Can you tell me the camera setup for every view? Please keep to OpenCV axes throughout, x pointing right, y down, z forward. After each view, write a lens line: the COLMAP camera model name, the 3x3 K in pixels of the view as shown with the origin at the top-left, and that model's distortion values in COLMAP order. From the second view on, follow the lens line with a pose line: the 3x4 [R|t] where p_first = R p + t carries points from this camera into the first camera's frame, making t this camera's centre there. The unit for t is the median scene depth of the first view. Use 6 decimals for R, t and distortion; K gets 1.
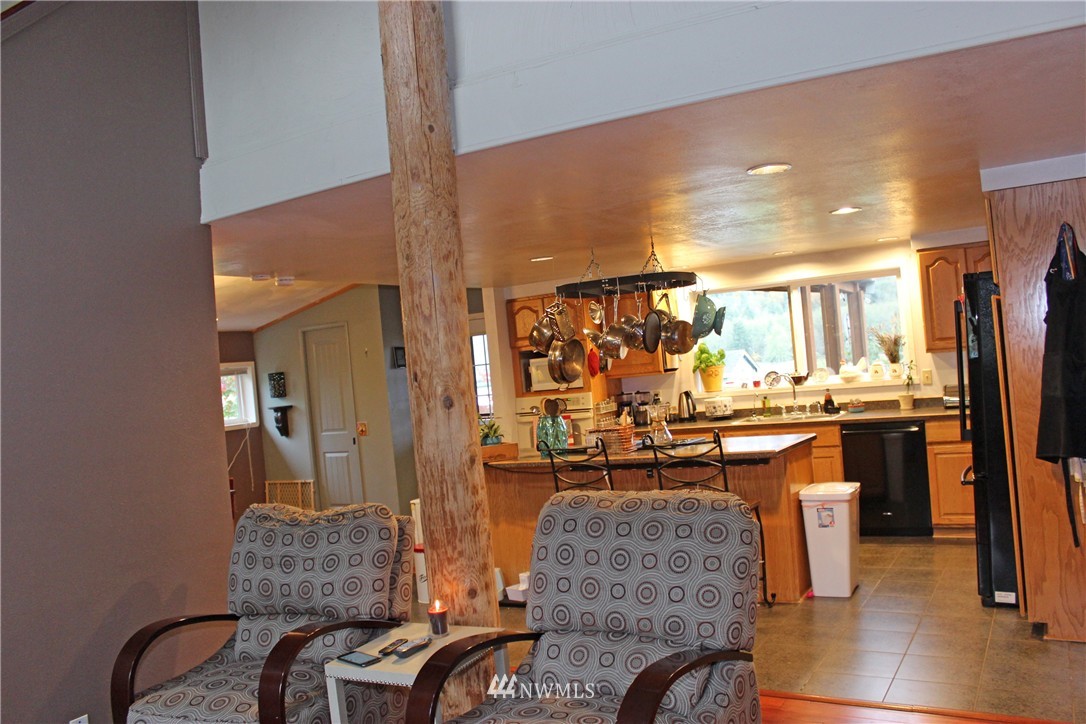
lens RADIAL K [[909.2, 0, 543.0], [0, 909.2, 362.0], [0, 0, 1]] dist [-0.162349, 0.140012]
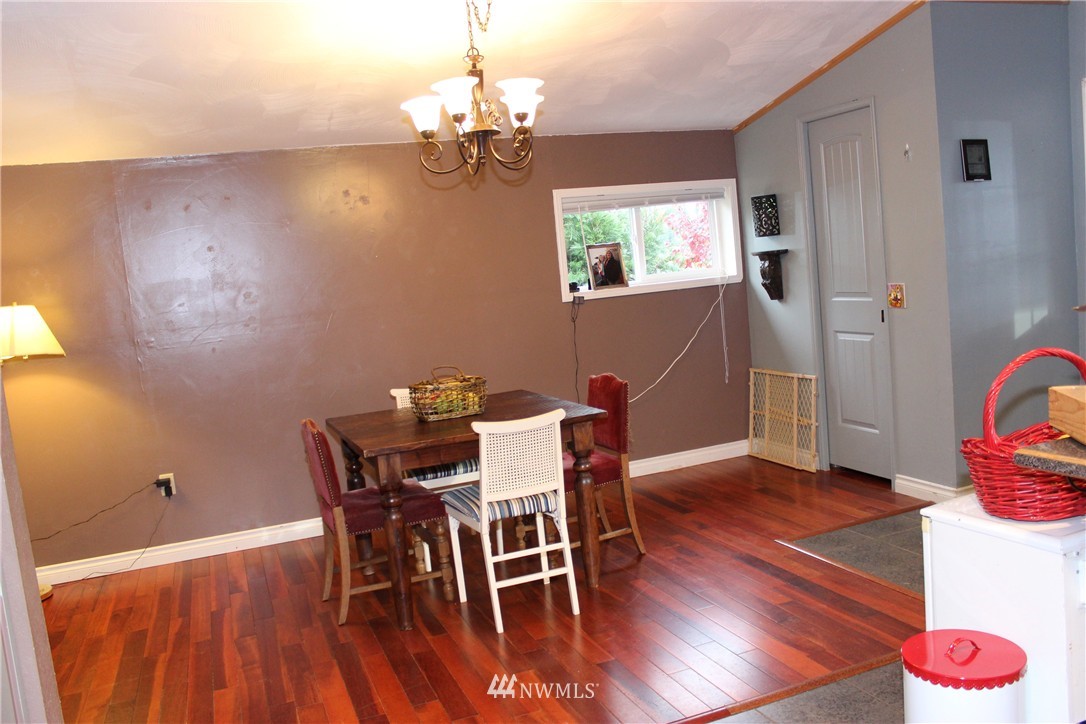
lens RADIAL K [[909.2, 0, 543.0], [0, 909.2, 362.0], [0, 0, 1]] dist [-0.162349, 0.140012]
pose [[0.783668, 0.087474, -0.614990, -0.032611], [0.021675, 0.985582, 0.167806, 0.018733], [0.620801, -0.144834, 0.770473, 0.437493]]
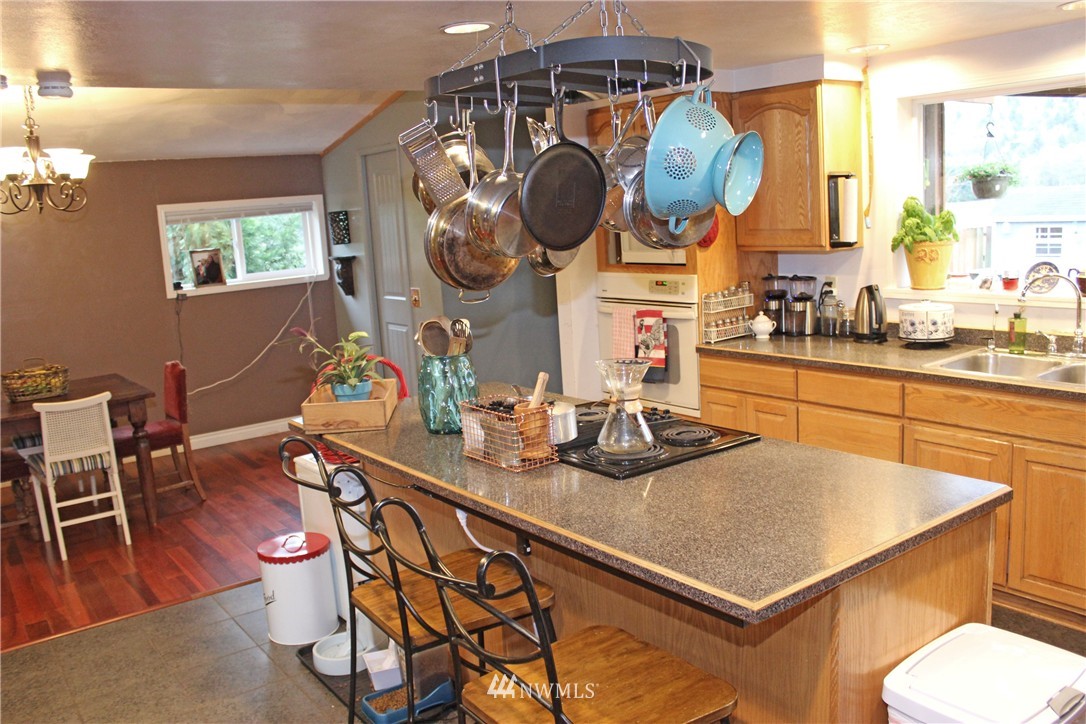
lens RADIAL K [[909.2, 0, 543.0], [0, 909.2, 362.0], [0, 0, 1]] dist [-0.162349, 0.140012]
pose [[0.919760, 0.102453, -0.378873, 0.161820], [-0.023546, 0.977994, 0.207302, -0.025164], [0.391774, -0.181747, 0.901932, 0.380839]]
